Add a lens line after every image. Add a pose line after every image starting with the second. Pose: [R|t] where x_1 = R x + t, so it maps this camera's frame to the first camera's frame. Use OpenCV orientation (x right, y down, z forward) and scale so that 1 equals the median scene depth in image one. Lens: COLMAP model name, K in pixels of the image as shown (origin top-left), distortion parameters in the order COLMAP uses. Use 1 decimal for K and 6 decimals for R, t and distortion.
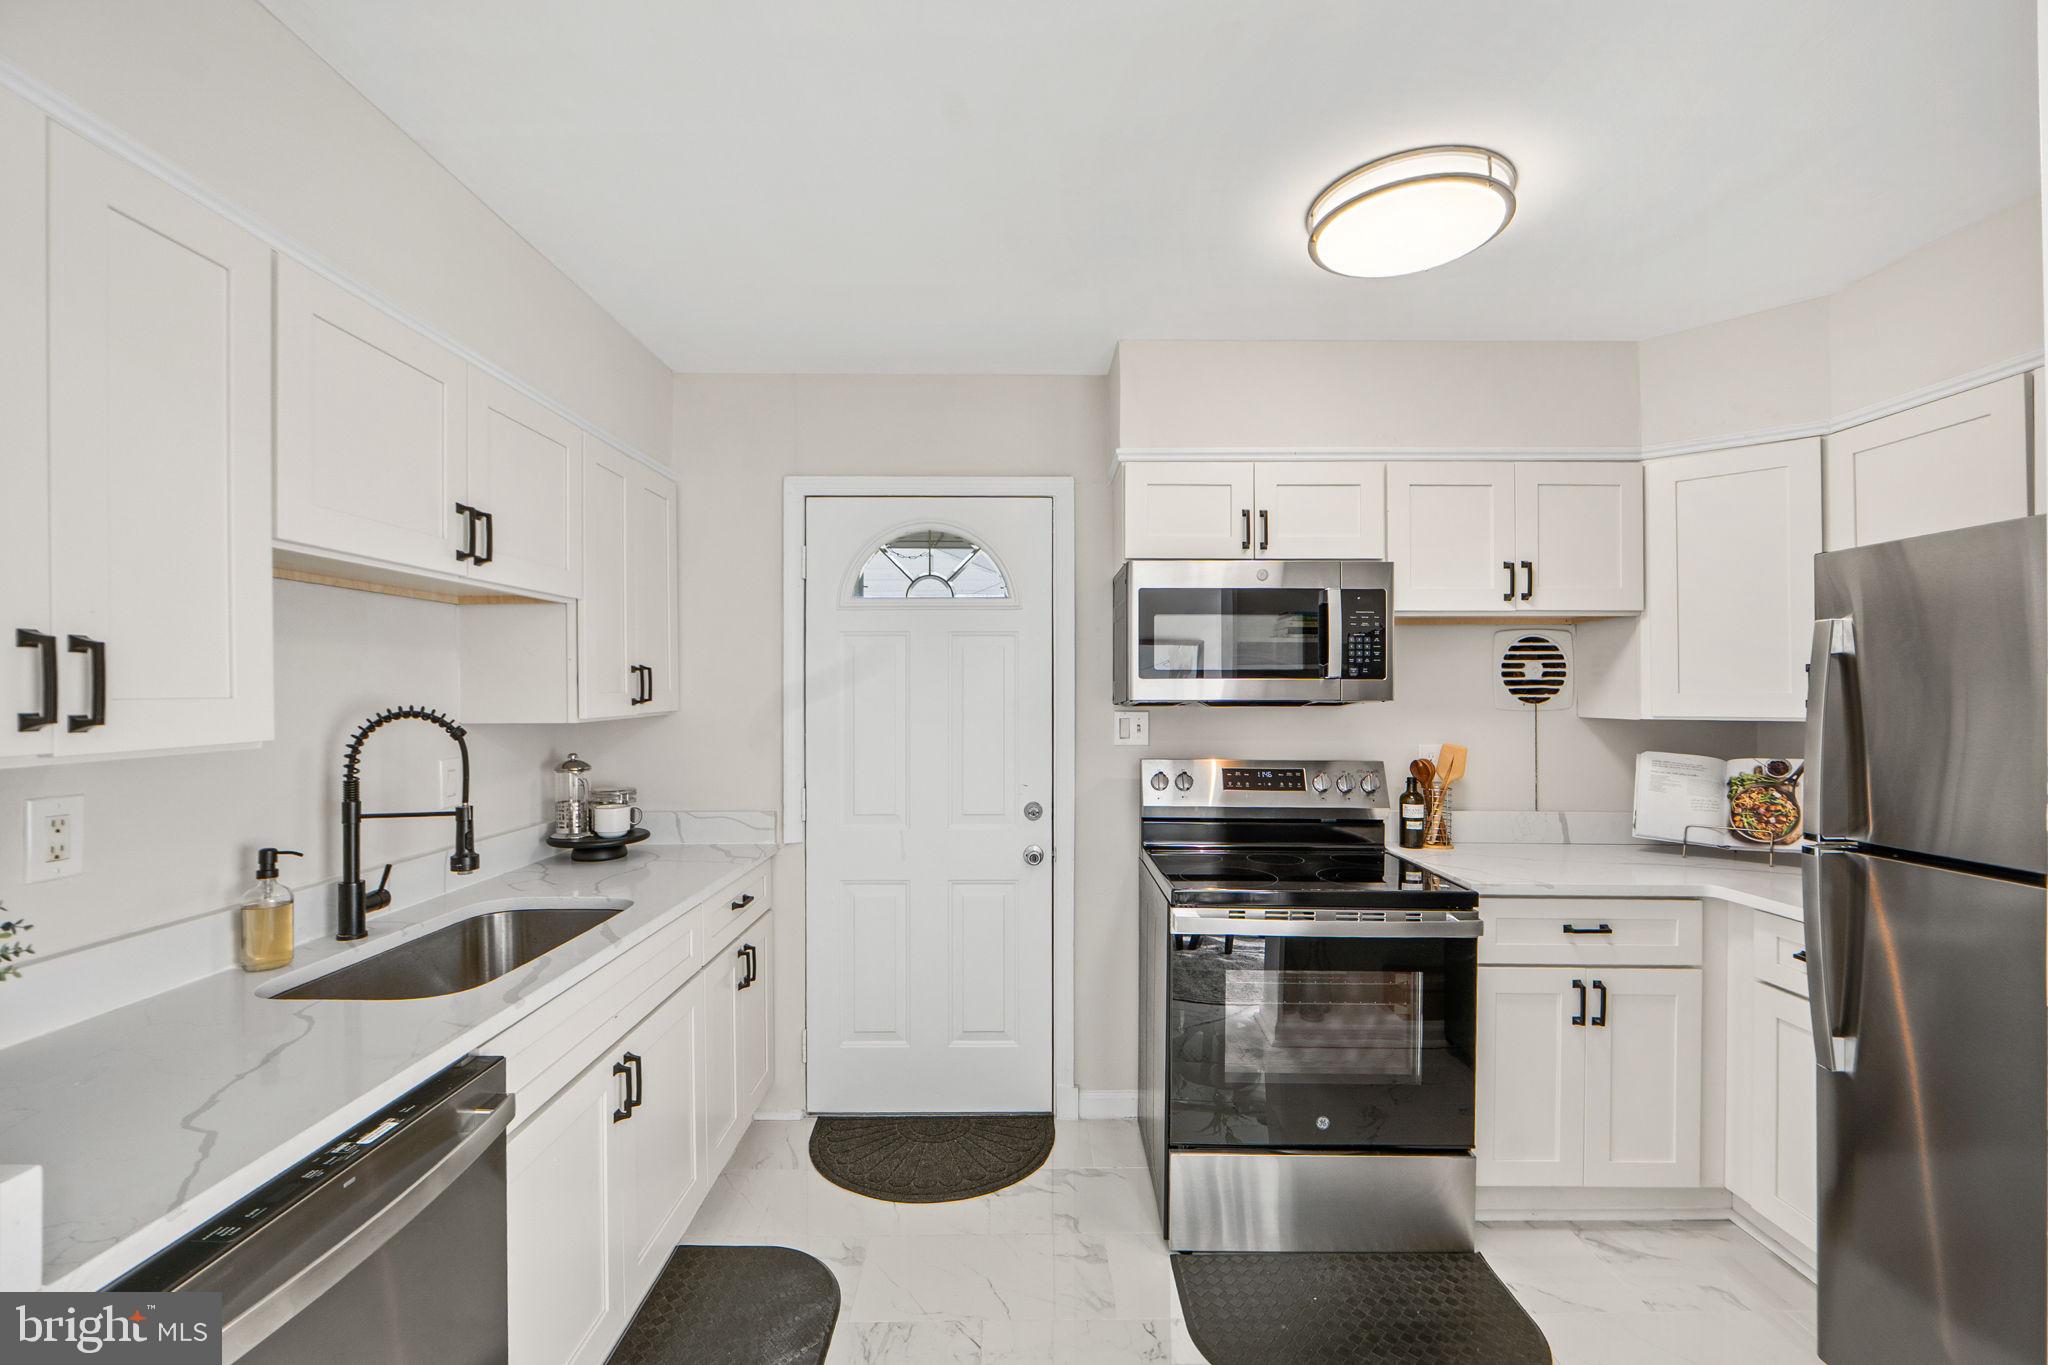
lens RADIAL K [[857.0, 0, 1021.2], [0, 857.0, 686.6], [0, 0, 1]] dist [-0.011409, -0.000377]
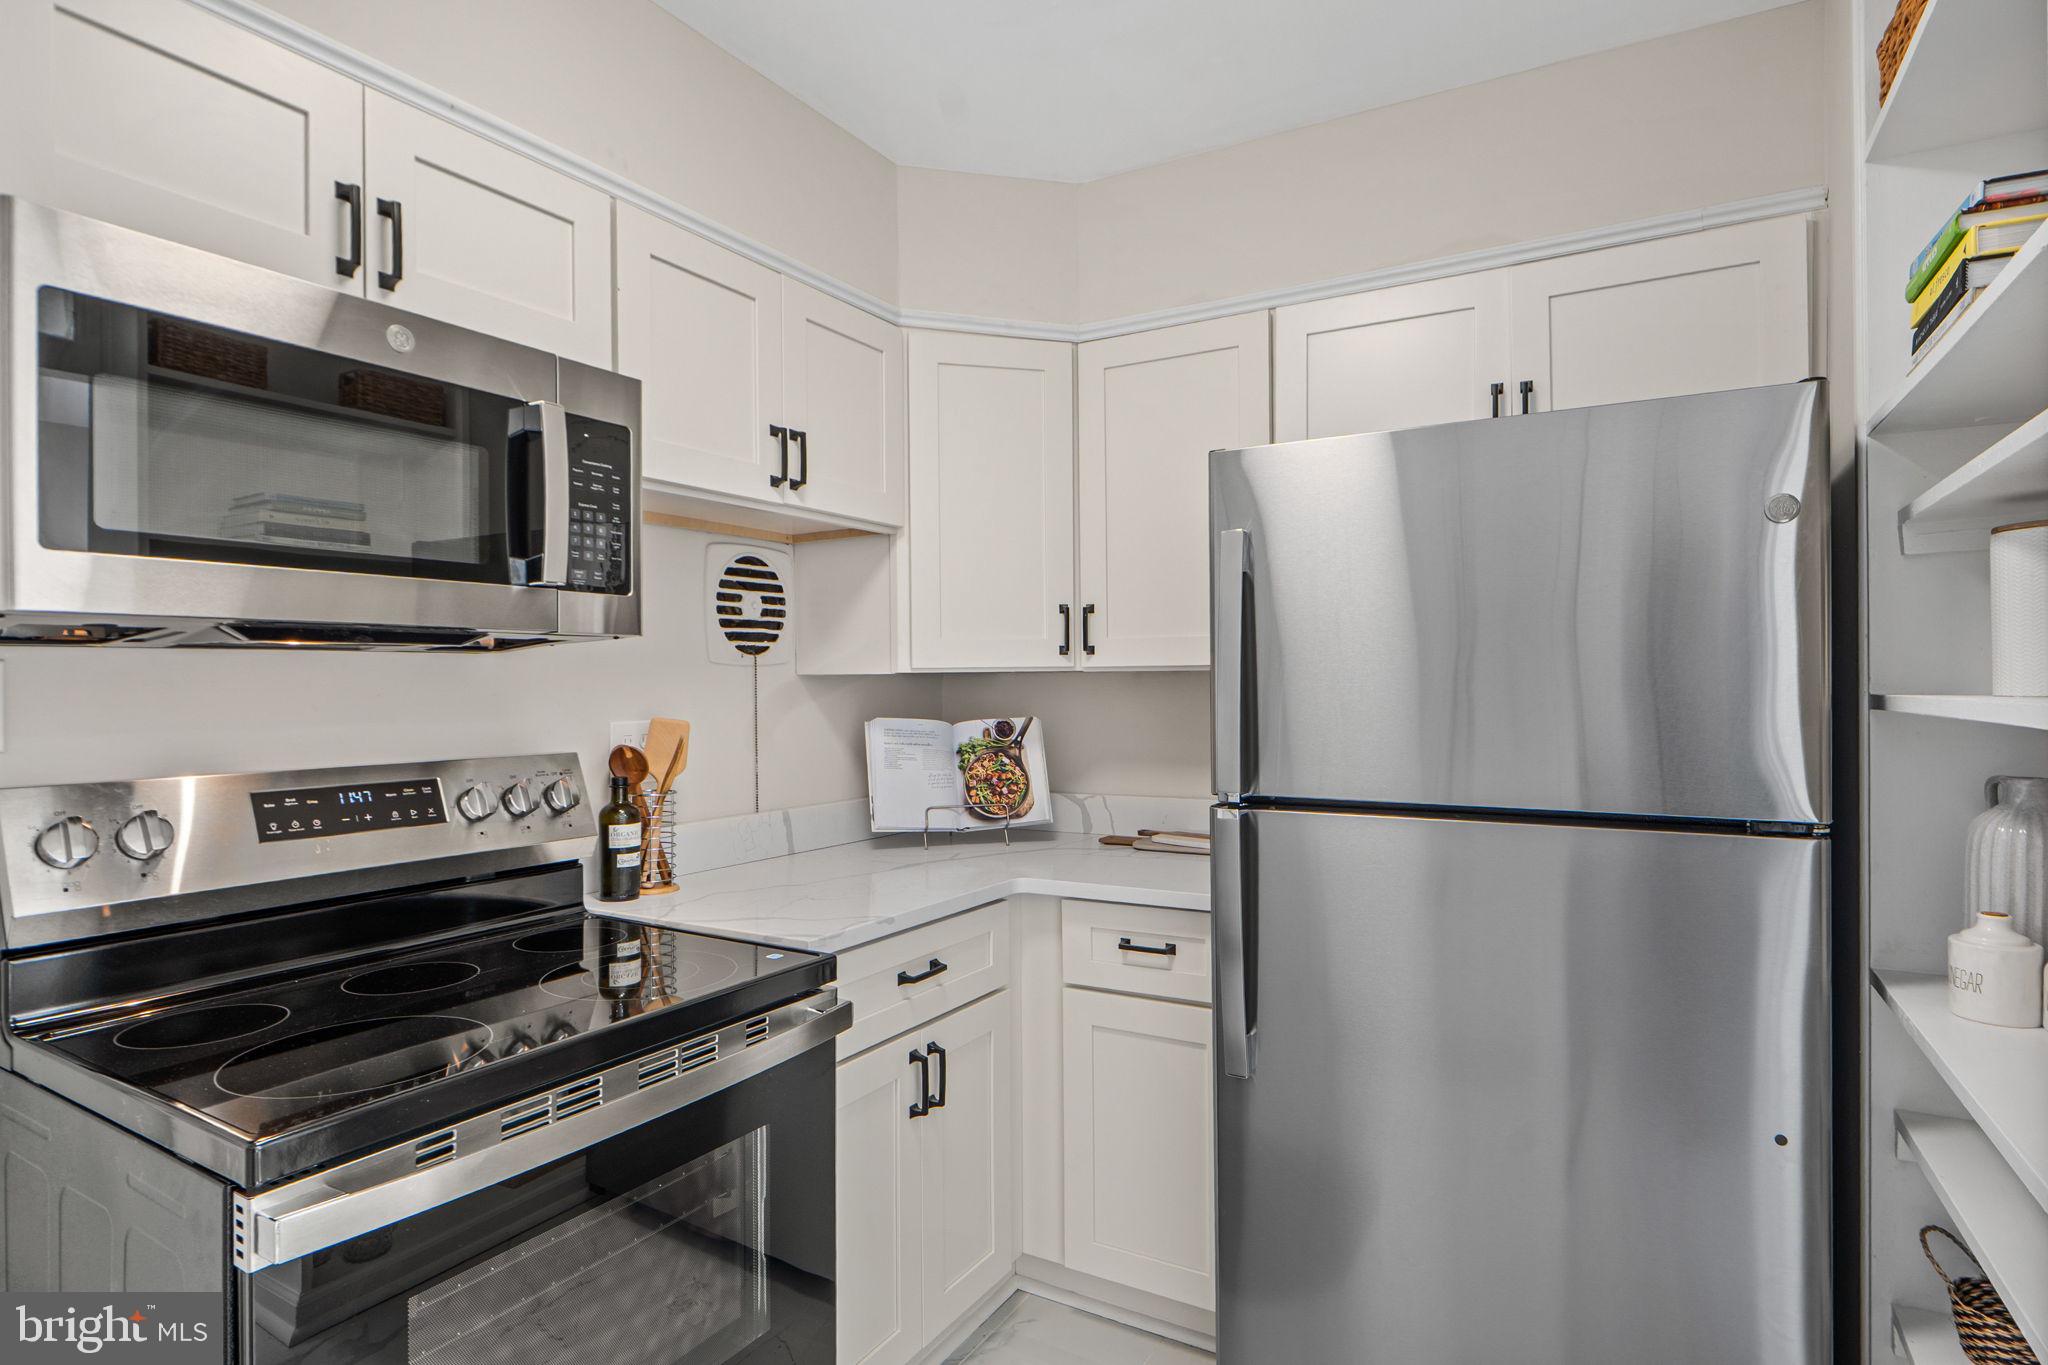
lens RADIAL K [[1068.6, 0, 1014.0], [0, 1068.6, 684.4], [0, 0, 1]] dist [-0.007575, 0.000640]
pose [[0.502932, -0.008174, 0.864287, -0.030262], [0.001198, 0.999961, 0.008760, 0.038094], [-0.864325, -0.003370, 0.502923, 0.415303]]
